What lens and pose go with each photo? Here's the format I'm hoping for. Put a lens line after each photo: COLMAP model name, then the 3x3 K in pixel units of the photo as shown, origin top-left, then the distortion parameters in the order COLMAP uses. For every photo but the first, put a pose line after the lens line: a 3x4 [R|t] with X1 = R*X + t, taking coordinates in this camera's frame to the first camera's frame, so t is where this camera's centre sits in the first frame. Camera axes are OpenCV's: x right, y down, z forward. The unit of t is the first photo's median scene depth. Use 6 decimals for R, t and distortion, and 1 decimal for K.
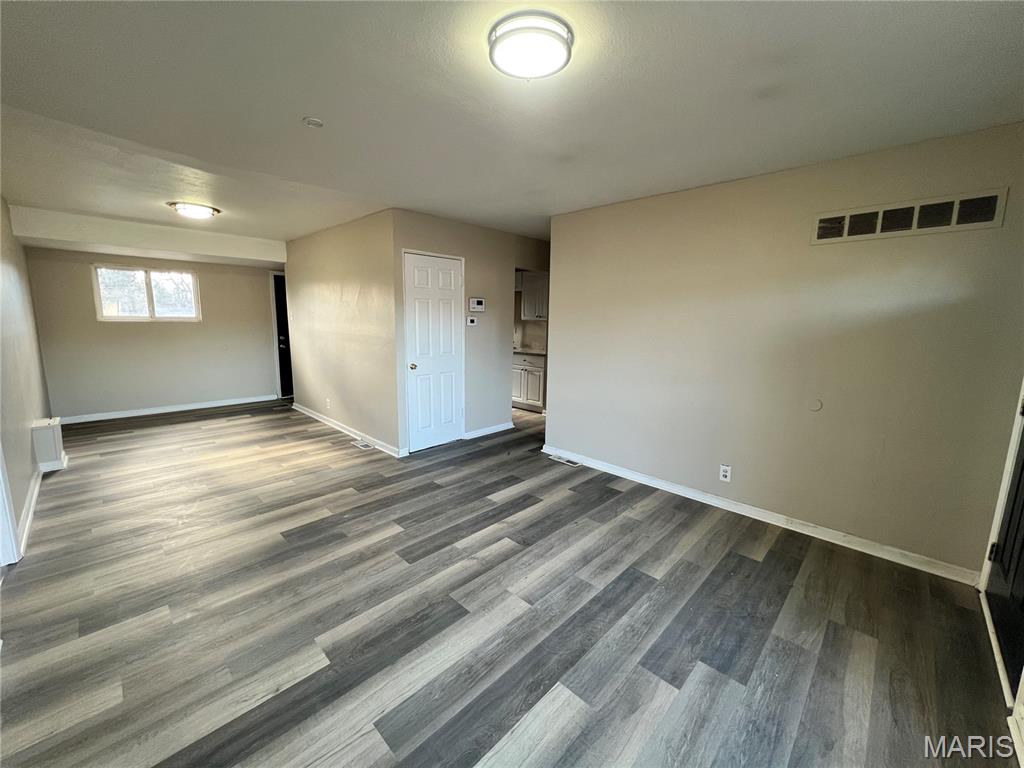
lens RADIAL K [[409.7, 0, 510.2], [0, 409.7, 381.4], [0, 0, 1]] dist [-0.002707, 0.000495]
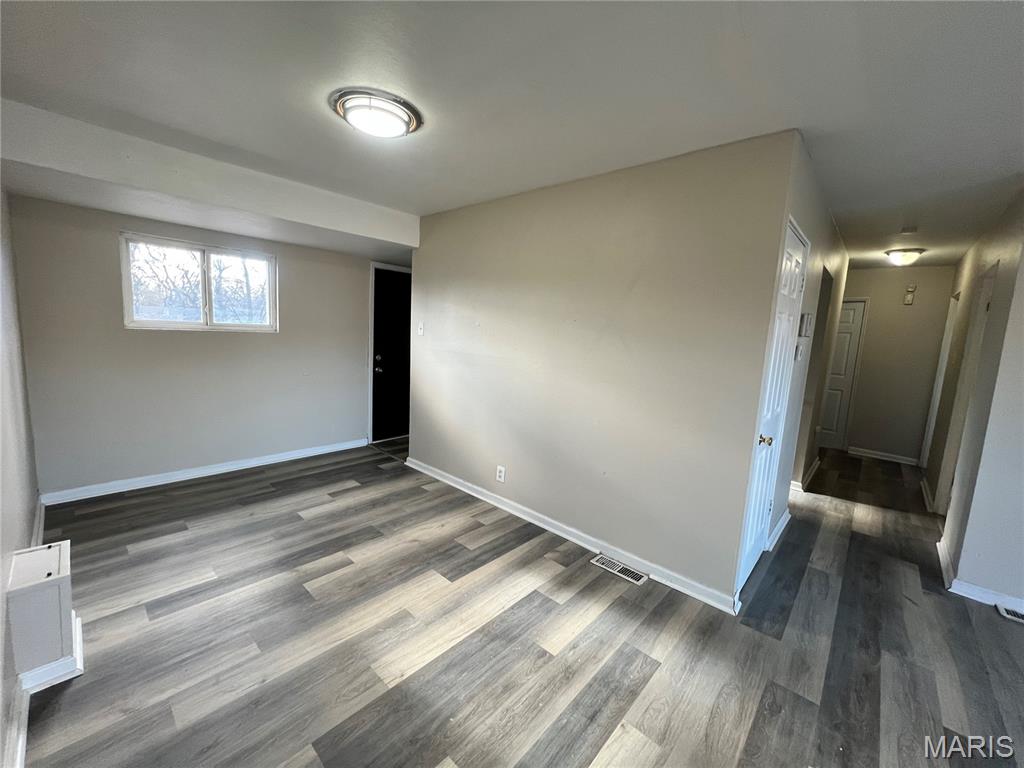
lens RADIAL K [[409.7, 0, 510.4], [0, 409.7, 381.5], [0, 0, 1]] dist [-0.002707, 0.000495]
pose [[0.998886, 0.030186, 0.036280, -0.690609], [-0.029278, 0.999251, -0.025300, -0.105815], [-0.037016, 0.024210, 0.999021, 0.566485]]
